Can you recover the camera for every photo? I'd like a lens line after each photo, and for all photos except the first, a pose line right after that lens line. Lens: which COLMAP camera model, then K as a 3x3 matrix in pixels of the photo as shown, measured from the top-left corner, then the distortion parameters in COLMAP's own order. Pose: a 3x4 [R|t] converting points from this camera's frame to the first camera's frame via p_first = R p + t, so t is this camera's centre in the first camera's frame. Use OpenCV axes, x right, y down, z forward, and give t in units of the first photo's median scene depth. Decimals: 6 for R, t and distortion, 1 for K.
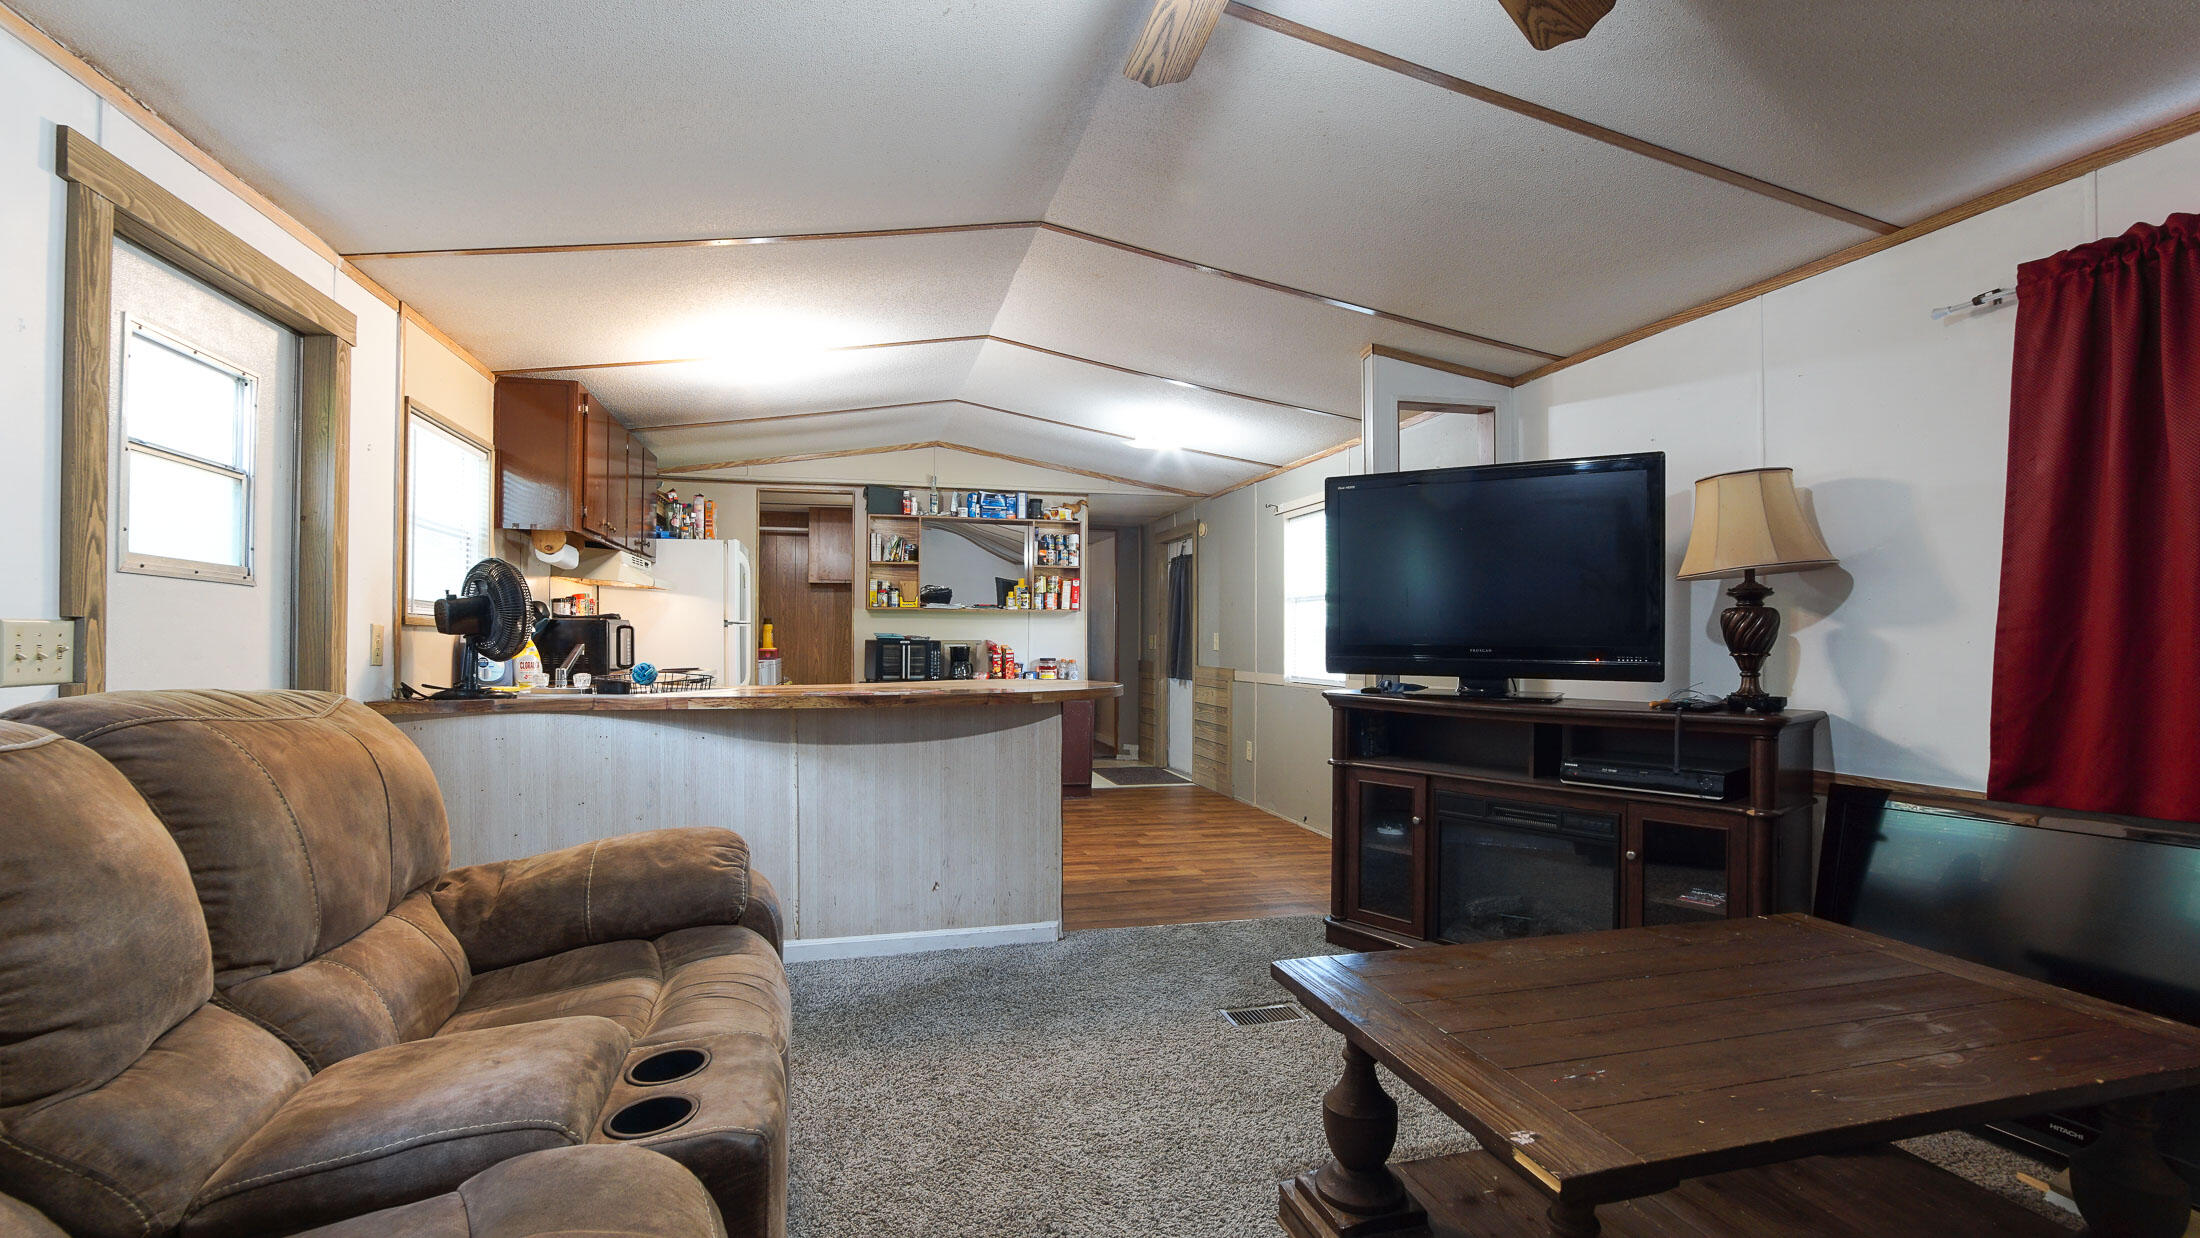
lens RADIAL K [[1049.0, 0, 1090.0], [0, 1049.0, 629.8], [0, 0, 1]] dist [-0.033323, 0.012509]
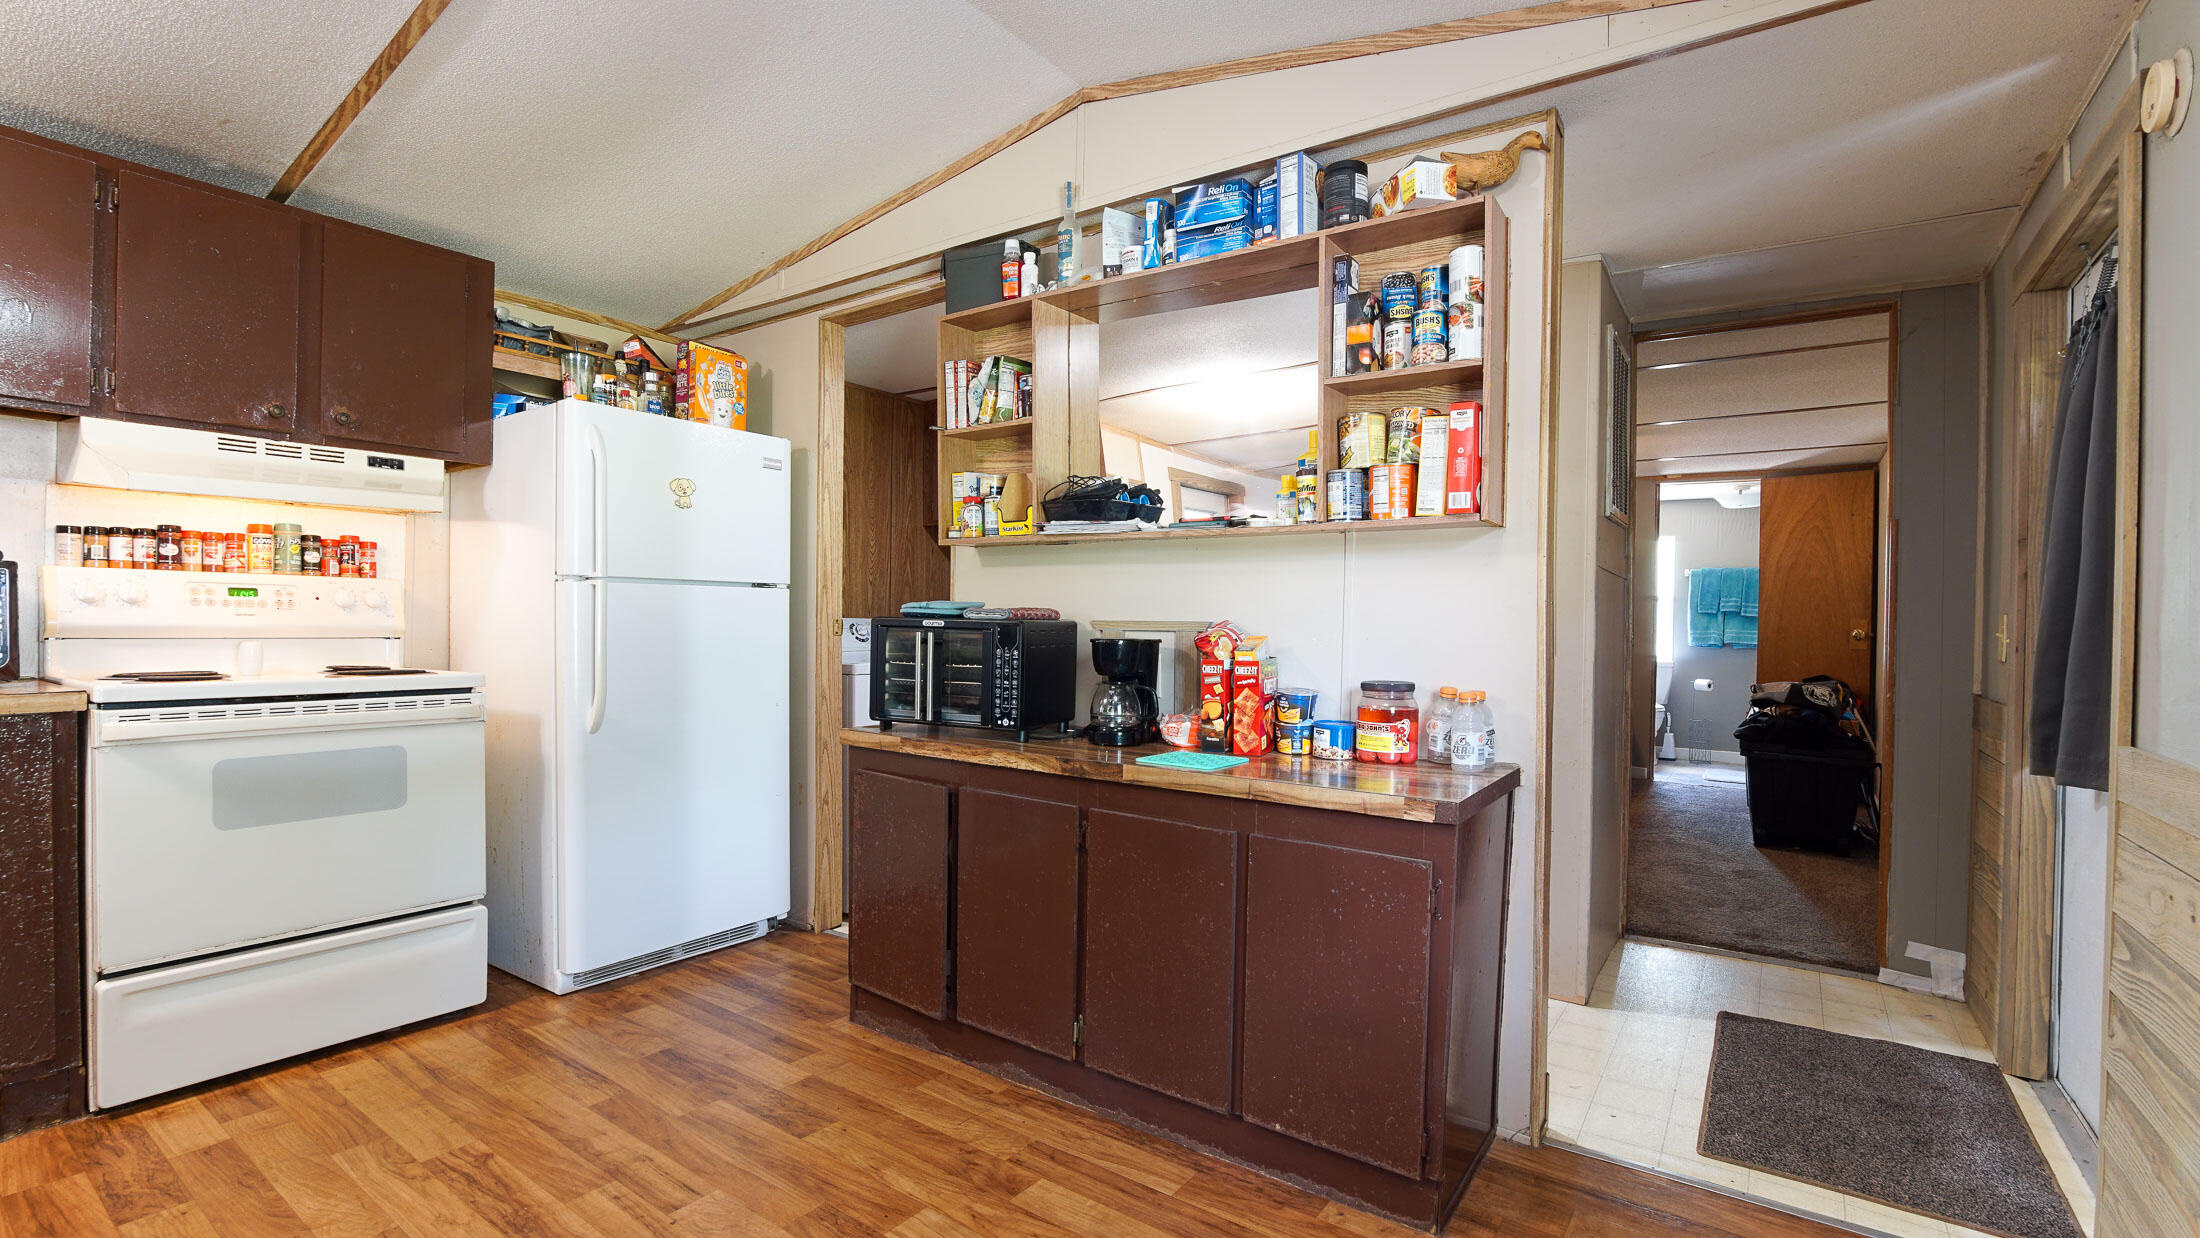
lens RADIAL K [[980.5, 0, 1097.4], [0, 980.5, 634.5], [0, 0, 1]] dist [-0.040889, 0.010237]
pose [[0.640889, 0.015110, -0.767485, 0.125972], [-0.005275, 0.999869, 0.015280, 0.009618], [0.767616, -0.005744, 0.640885, 0.773333]]
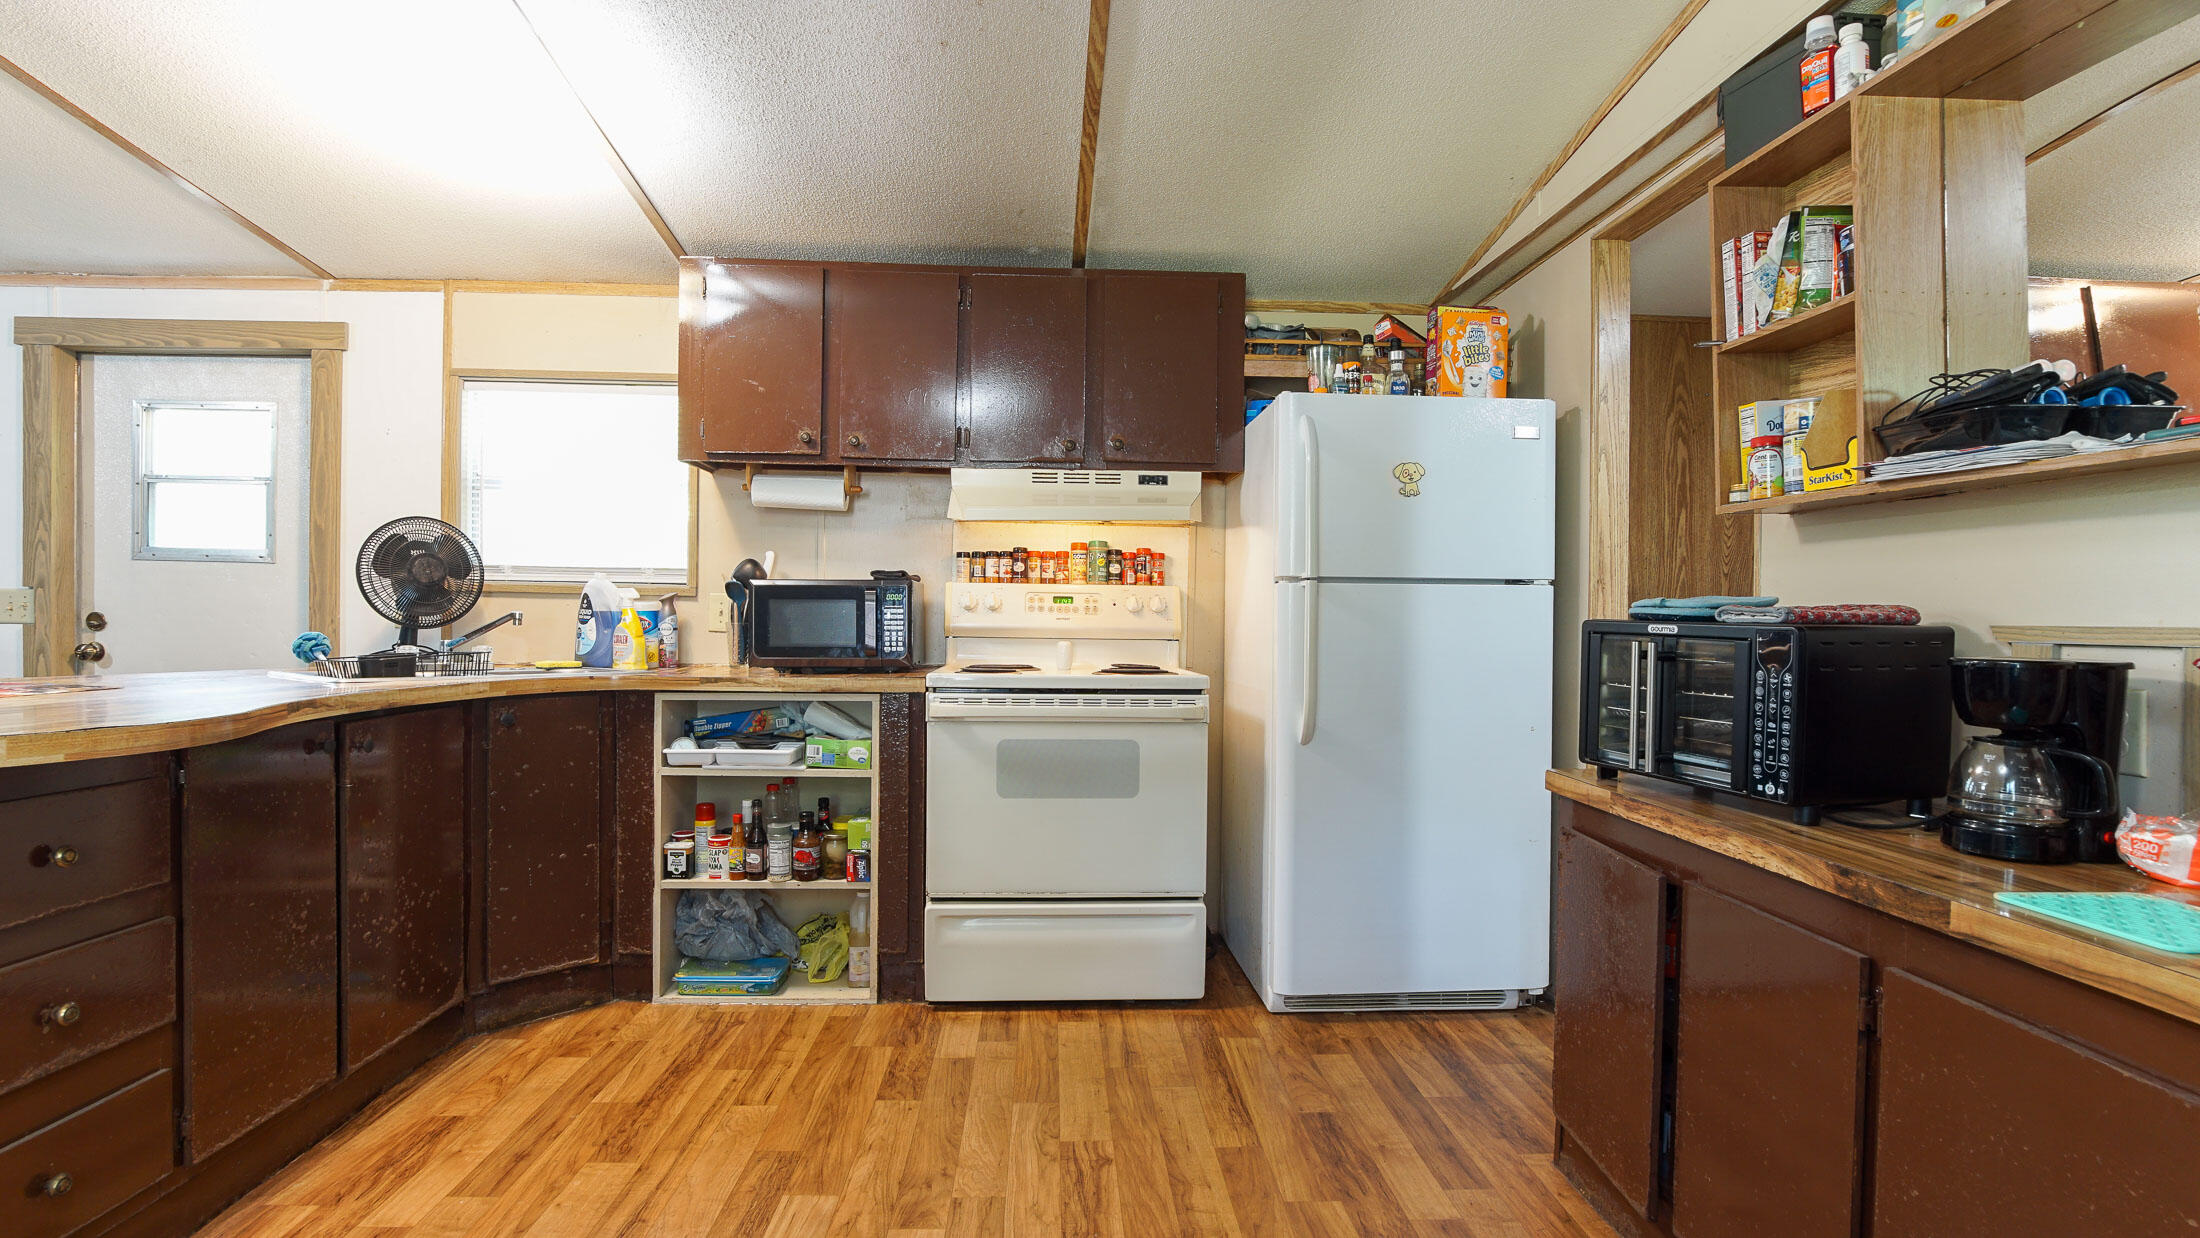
lens RADIAL K [[1003.0, 0, 1099.8], [0, 1003.0, 626.9], [0, 0, 1]] dist [-0.023410, 0.000379]
pose [[-0.206682, 0.006498, -0.978387, 0.085672], [-0.004586, 0.999961, 0.007610, 0.009596], [0.978397, 0.006059, -0.206644, 0.864941]]
